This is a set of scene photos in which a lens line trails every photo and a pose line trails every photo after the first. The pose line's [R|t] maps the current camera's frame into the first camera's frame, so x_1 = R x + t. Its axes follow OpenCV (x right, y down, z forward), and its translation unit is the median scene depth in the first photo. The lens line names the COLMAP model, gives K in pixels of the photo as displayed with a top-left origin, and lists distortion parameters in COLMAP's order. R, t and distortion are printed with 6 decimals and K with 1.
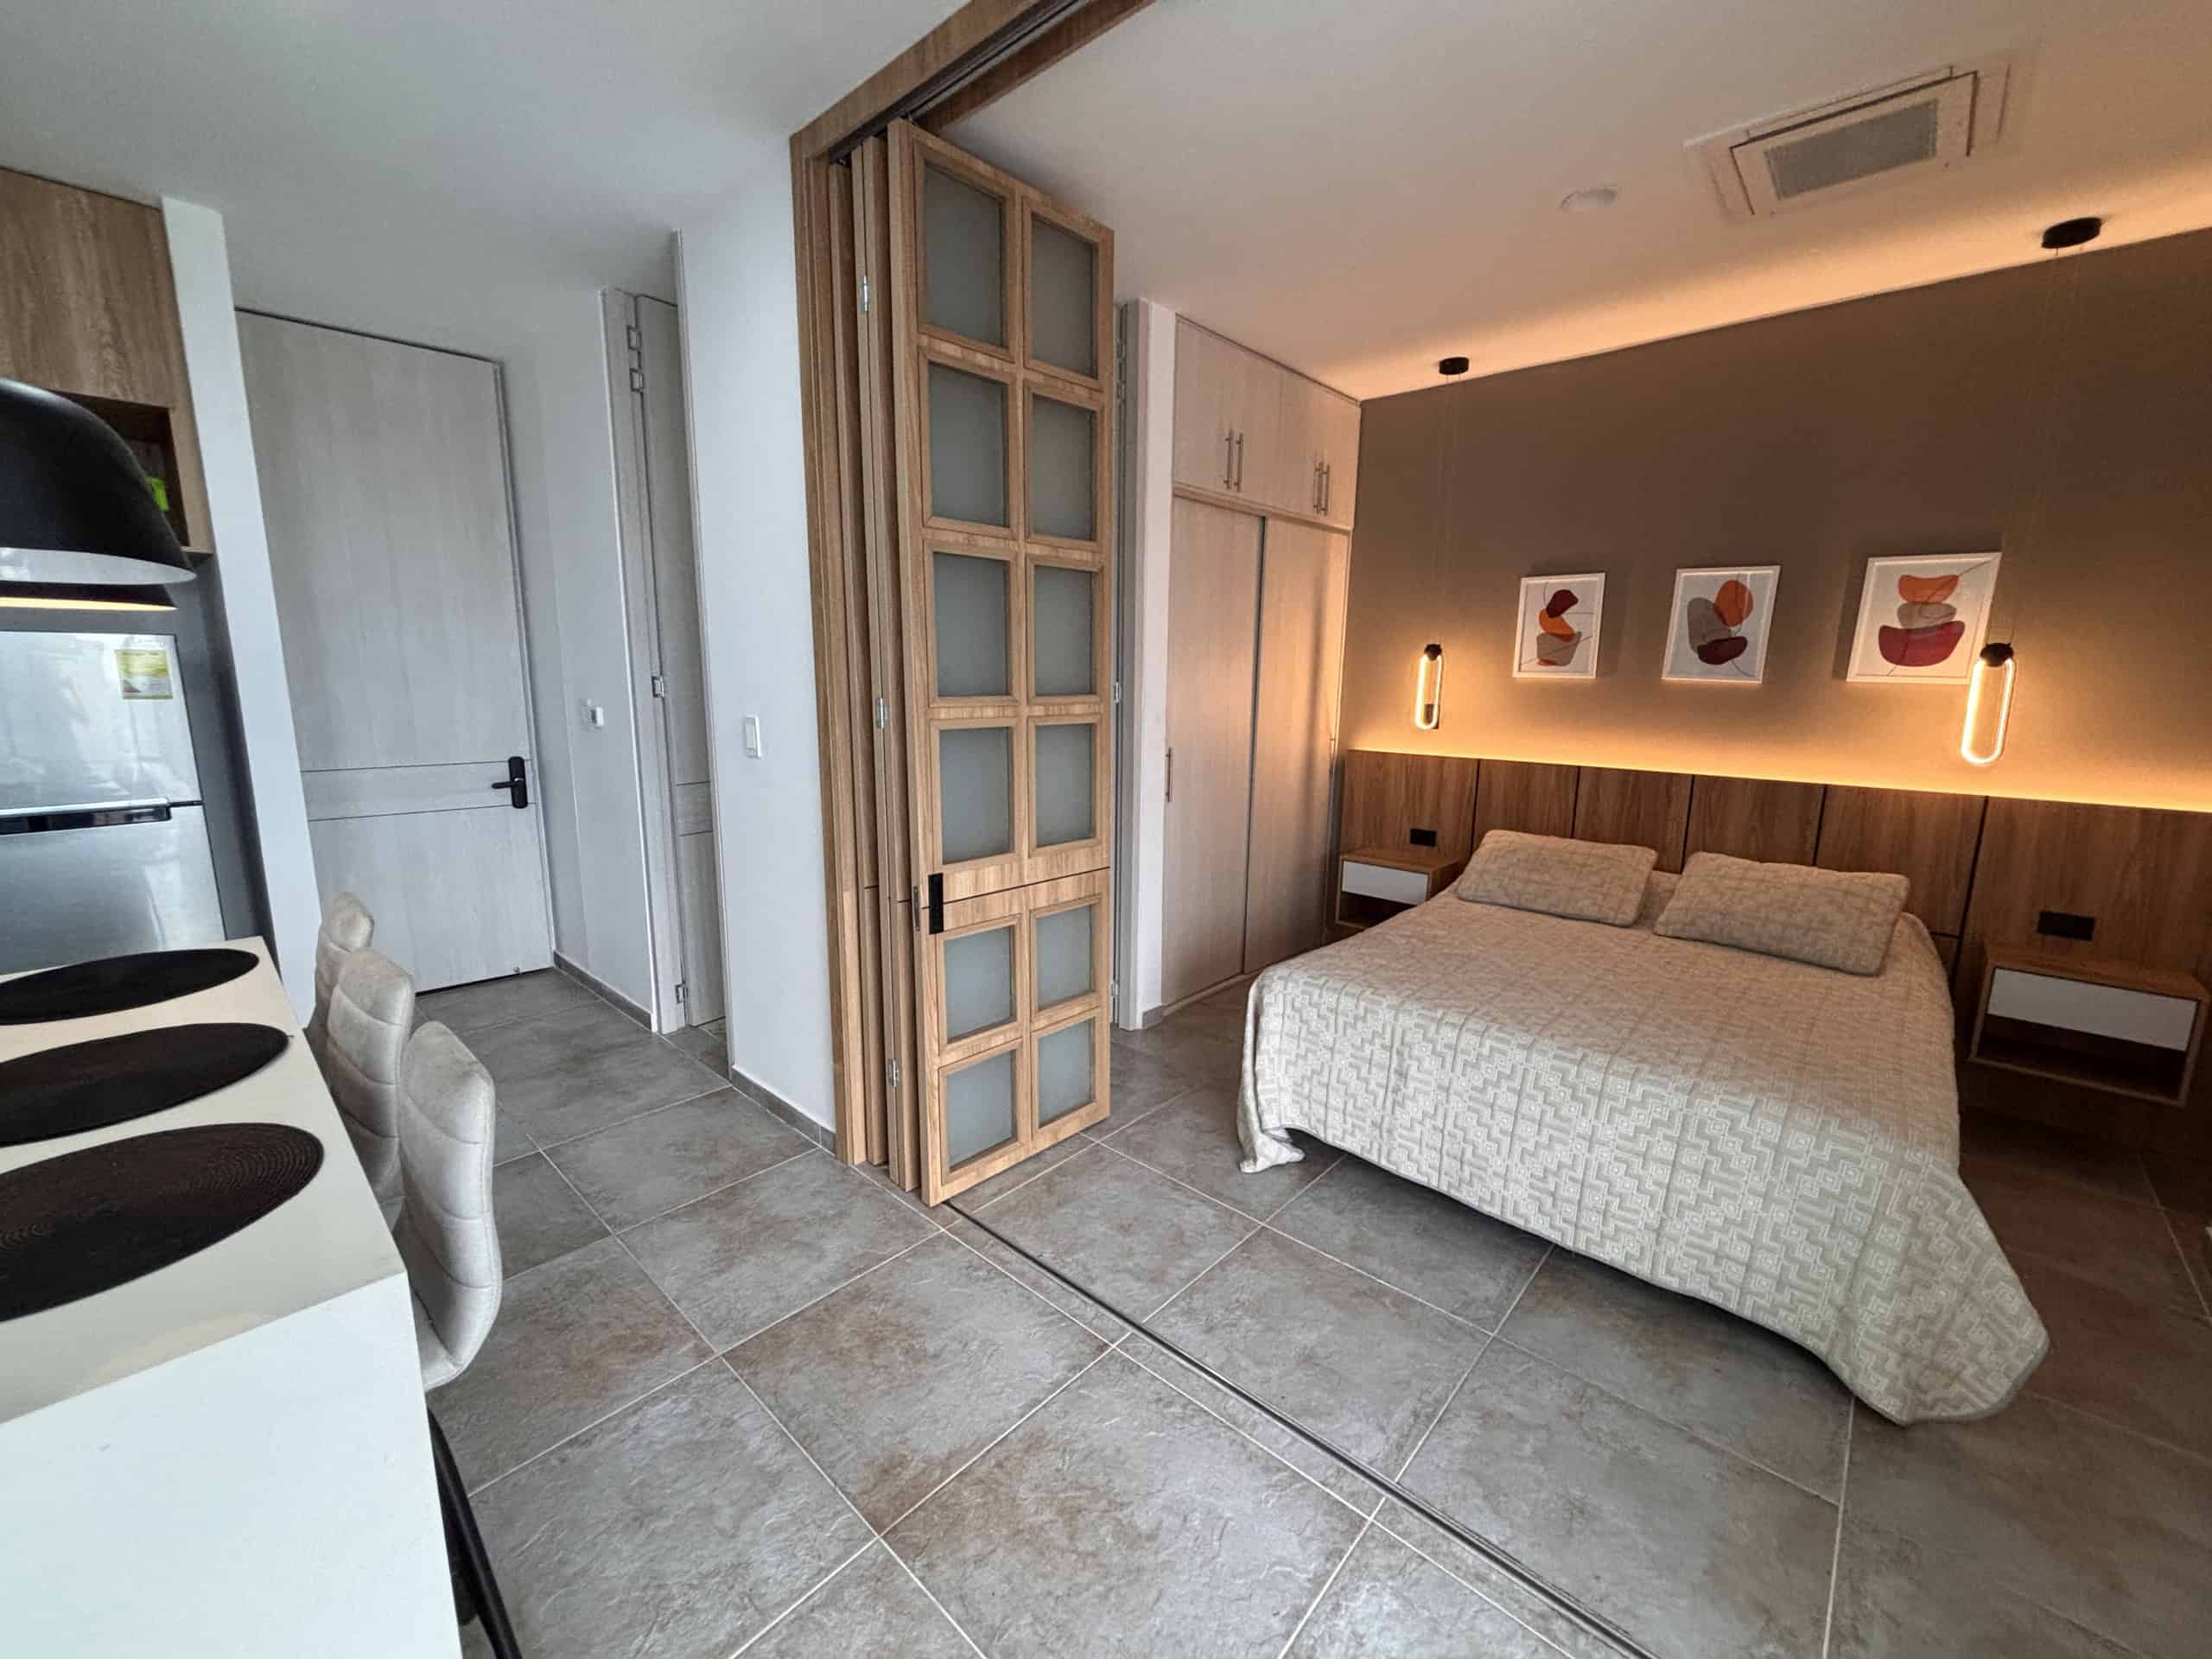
lens RADIAL K [[883.2, 0, 1095.4], [0, 883.2, 823.6], [0, 0, 1]] dist [-0.001642, -0.001640]
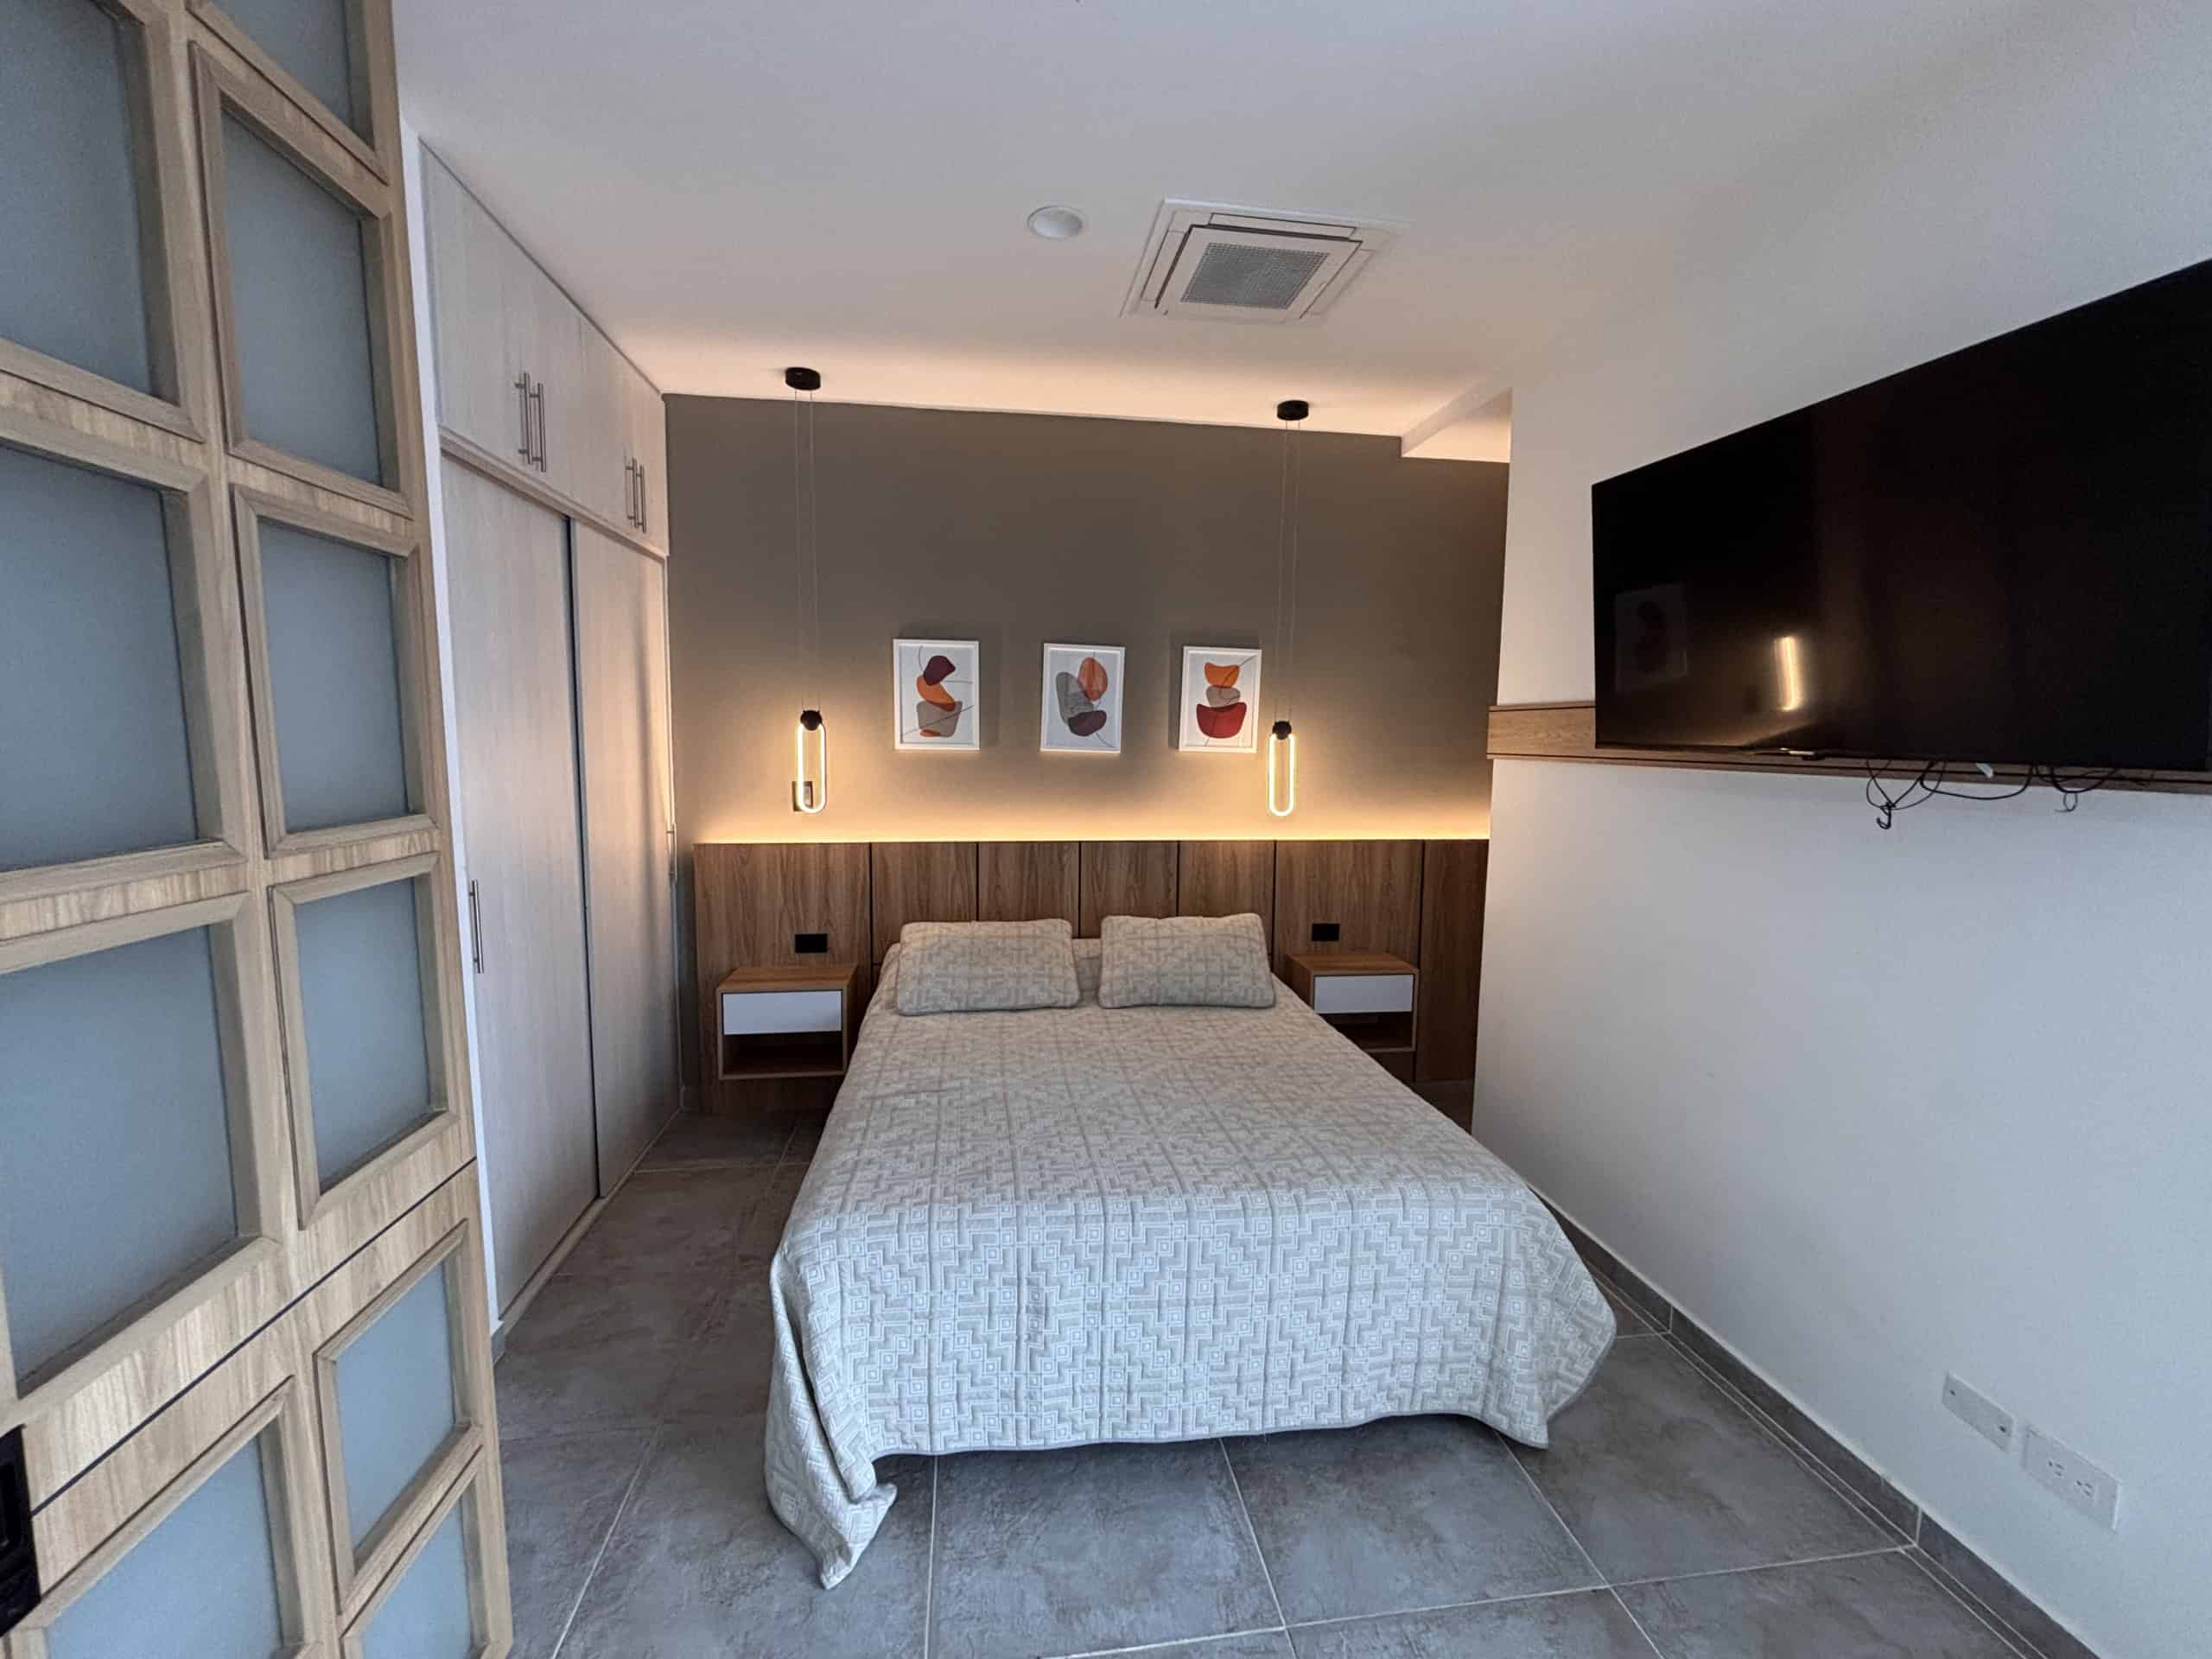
lens RADIAL K [[883.2, 0, 1095.4], [0, 883.2, 823.6], [0, 0, 1]] dist [-0.001642, -0.001640]
pose [[0.635923, -0.080514, 0.767541, -0.126146], [0.129102, 0.991627, -0.002943, -0.089006], [-0.760878, 0.100962, 0.640993, 0.404182]]
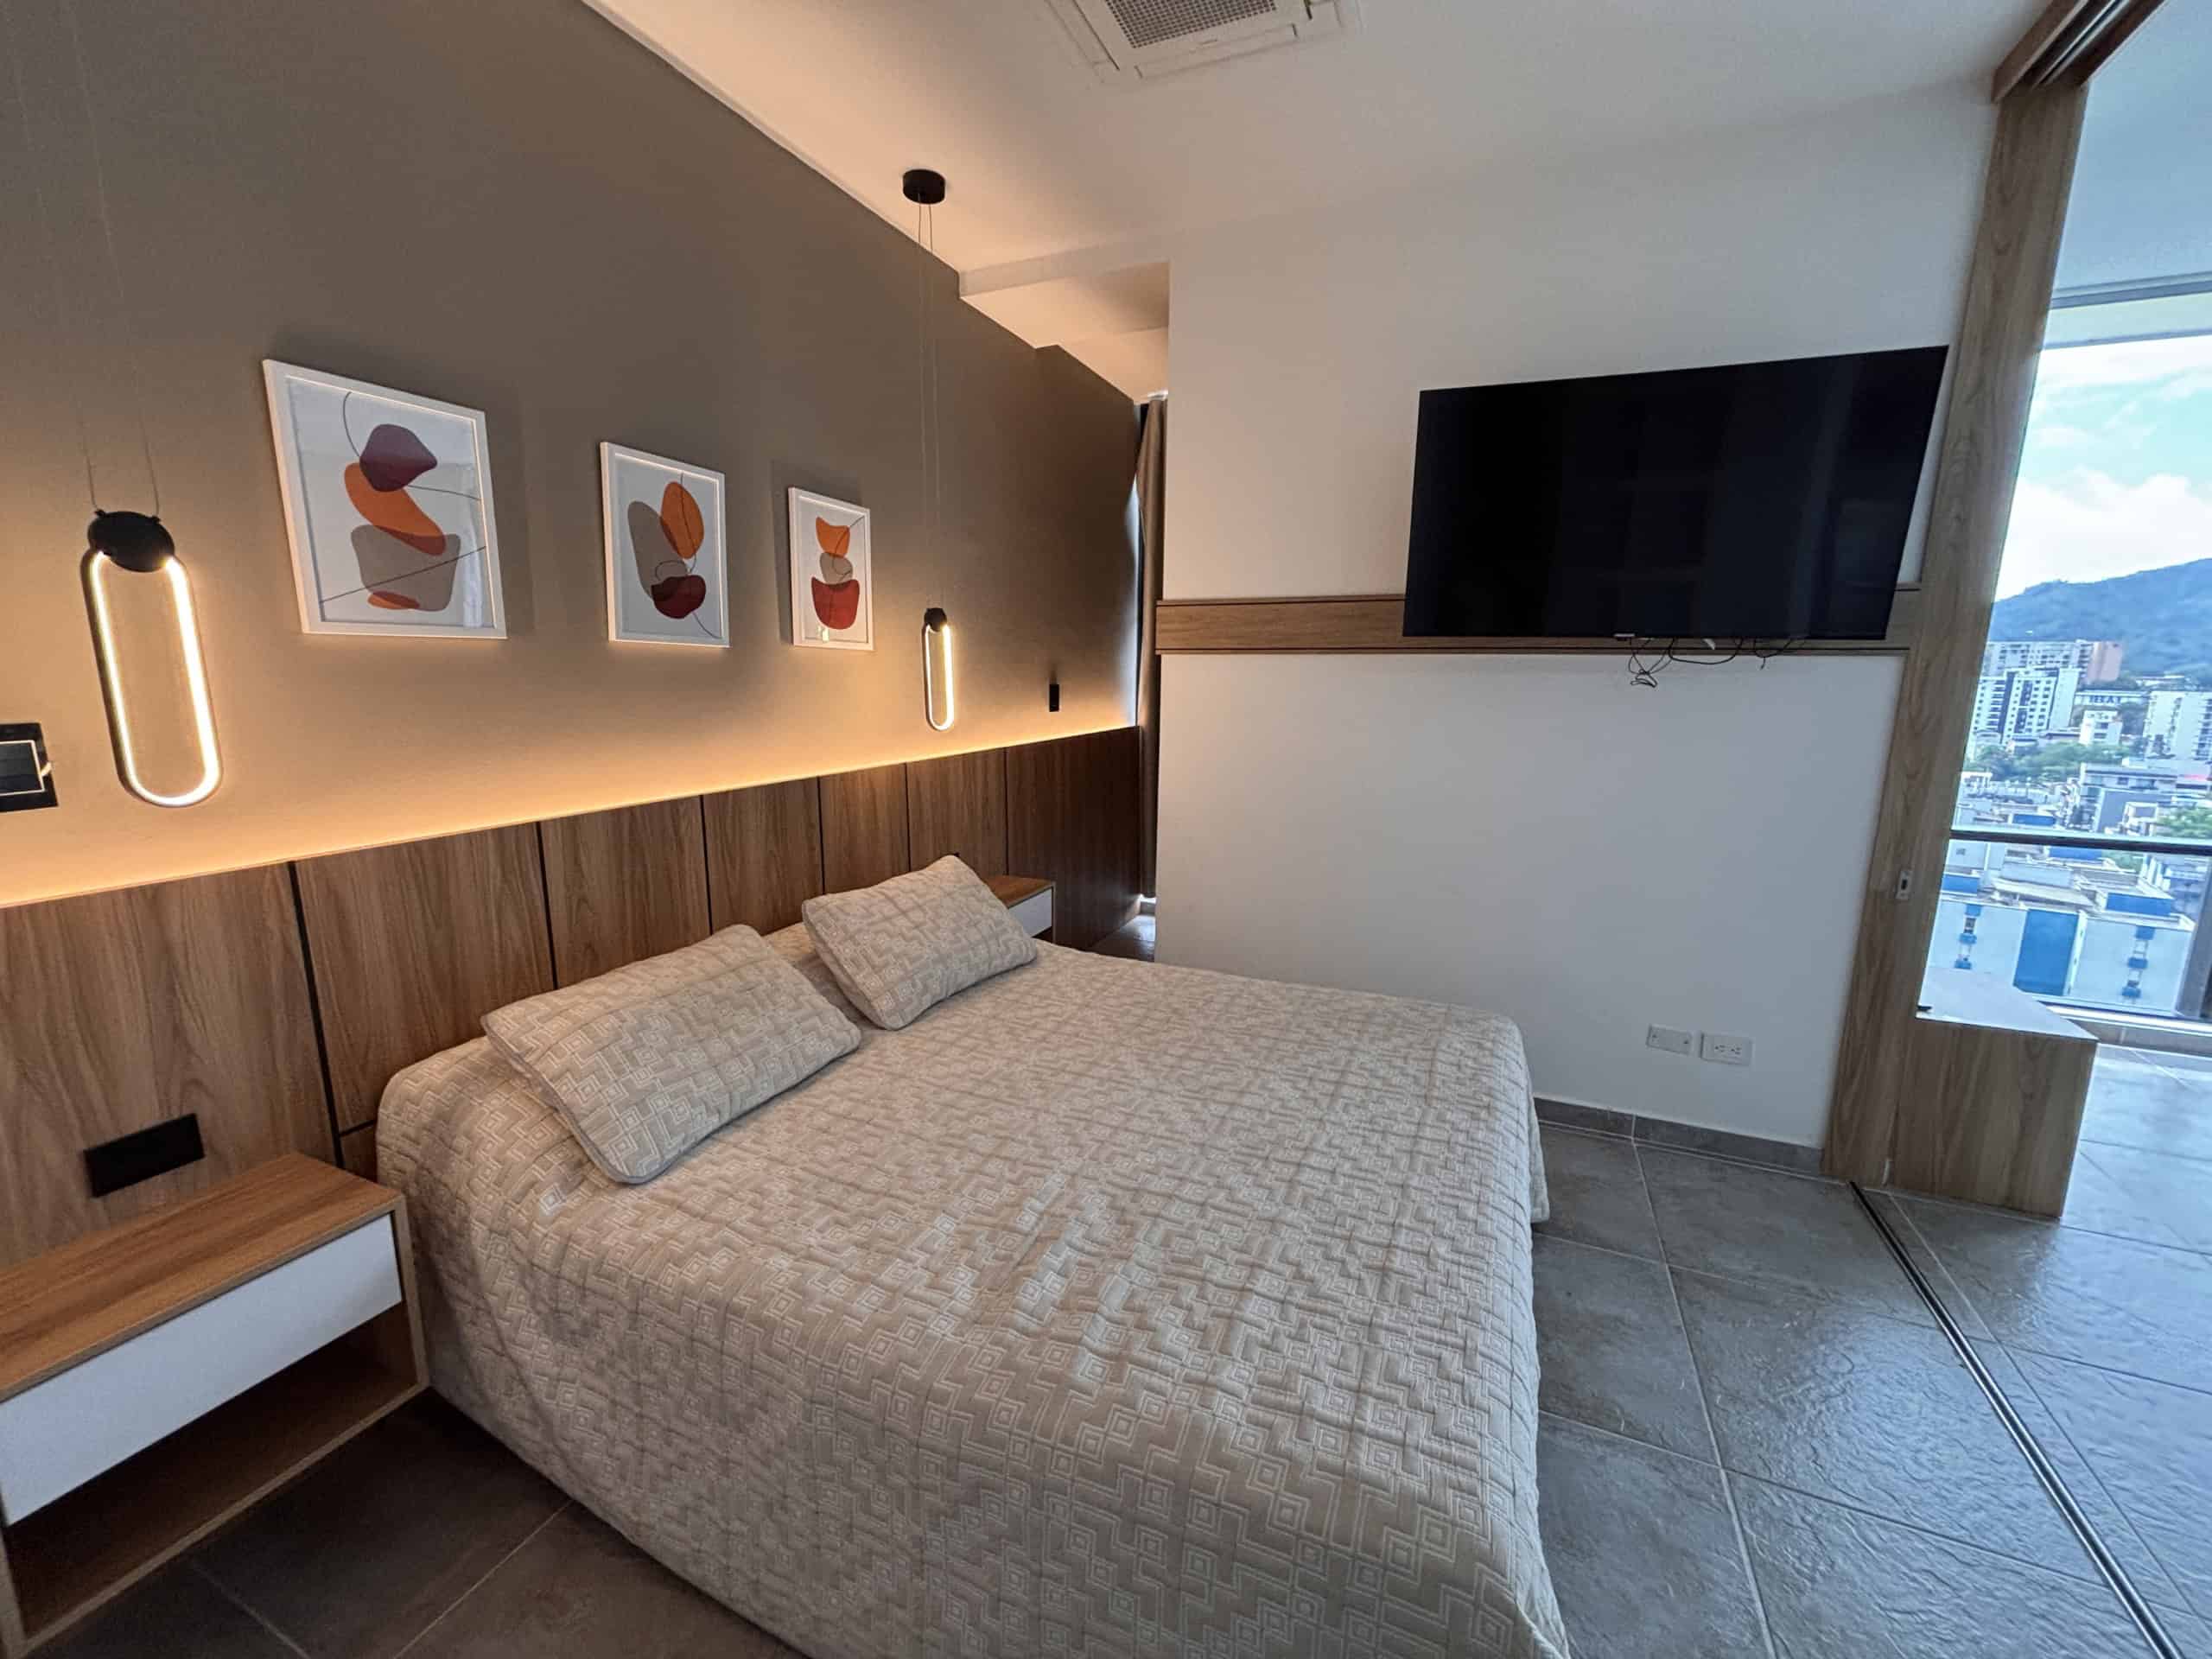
lens RADIAL K [[900.6, 0, 1099.7], [0, 900.6, 815.8], [0, 0, 1]] dist [-0.001389, -0.000375]
pose [[-0.329563, -0.174189, 0.927926, -0.012234], [0.149813, 0.960733, 0.233555, -0.185710], [-0.932172, 0.215987, -0.290527, 1.159372]]
